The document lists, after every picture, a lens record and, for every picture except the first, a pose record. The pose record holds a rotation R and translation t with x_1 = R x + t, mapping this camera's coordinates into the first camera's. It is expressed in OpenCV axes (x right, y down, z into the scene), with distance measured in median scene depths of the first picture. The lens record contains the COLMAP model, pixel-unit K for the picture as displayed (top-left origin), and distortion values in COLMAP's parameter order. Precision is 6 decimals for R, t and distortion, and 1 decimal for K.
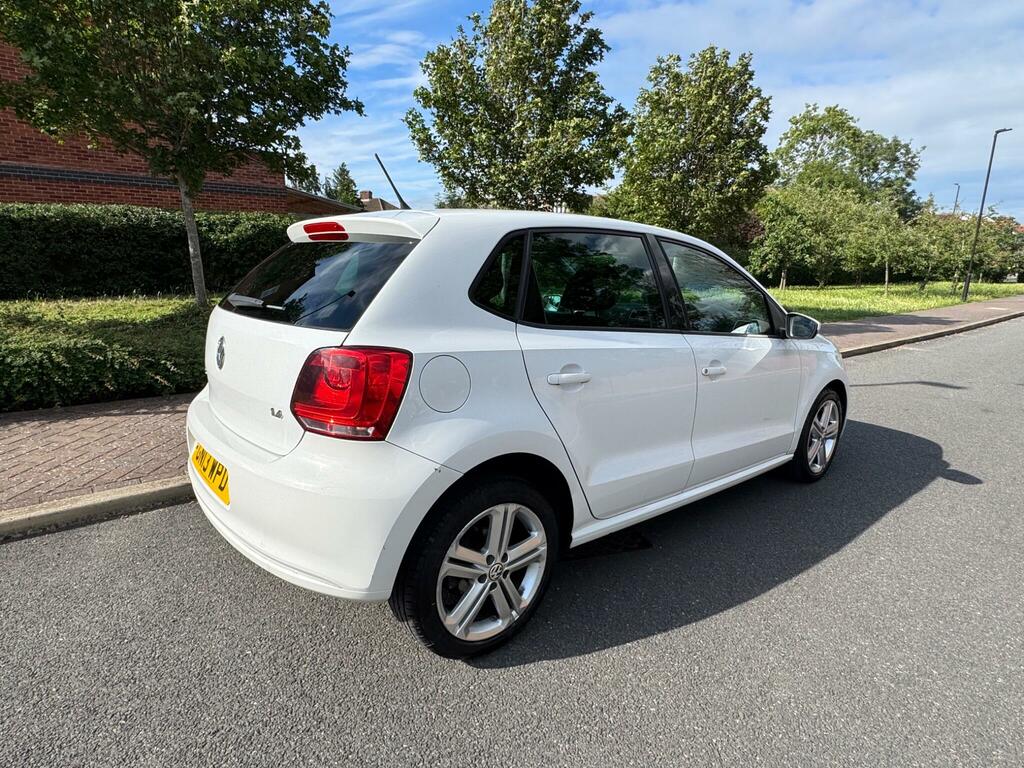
lens RADIAL K [[558.3, 0, 503.6], [0, 558.3, 390.6], [0, 0, 1]] dist [-0.002778, 0.001028]
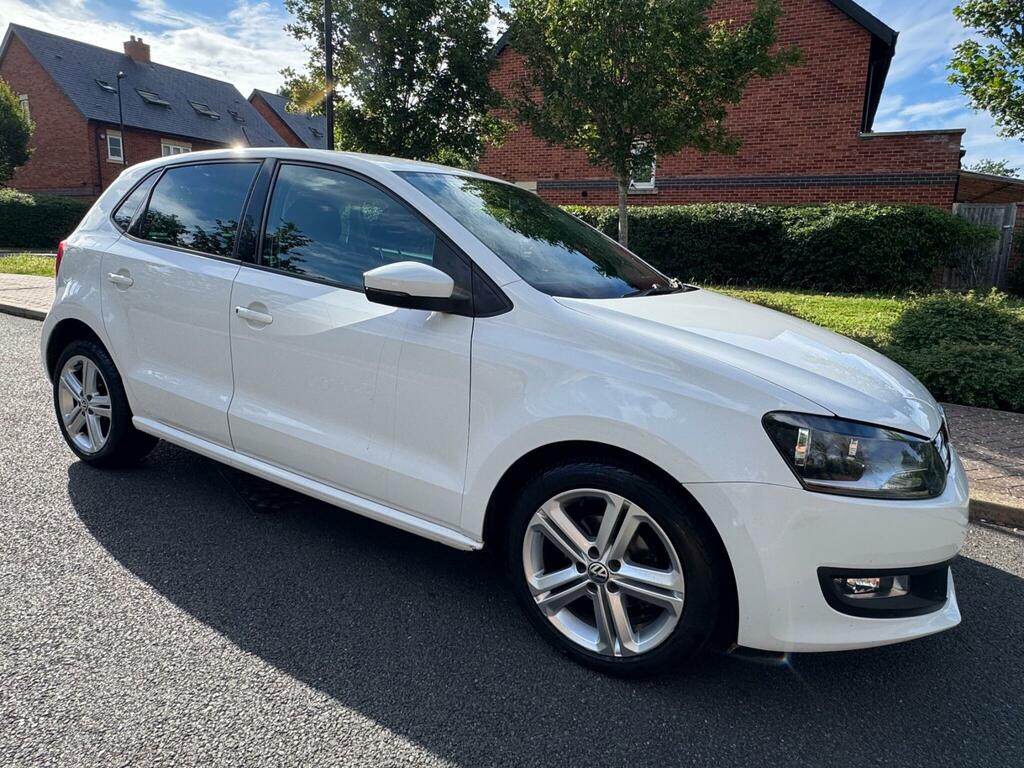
lens RADIAL K [[601.1, 0, 519.2], [0, 601.1, 361.5], [0, 0, 1]] dist [-0.000737, -0.002398]
pose [[0.384849, 0.172077, -0.906797, 0.400617], [-0.243976, 0.966488, 0.079859, -0.040031], [0.890150, 0.190503, 0.413935, 0.296585]]
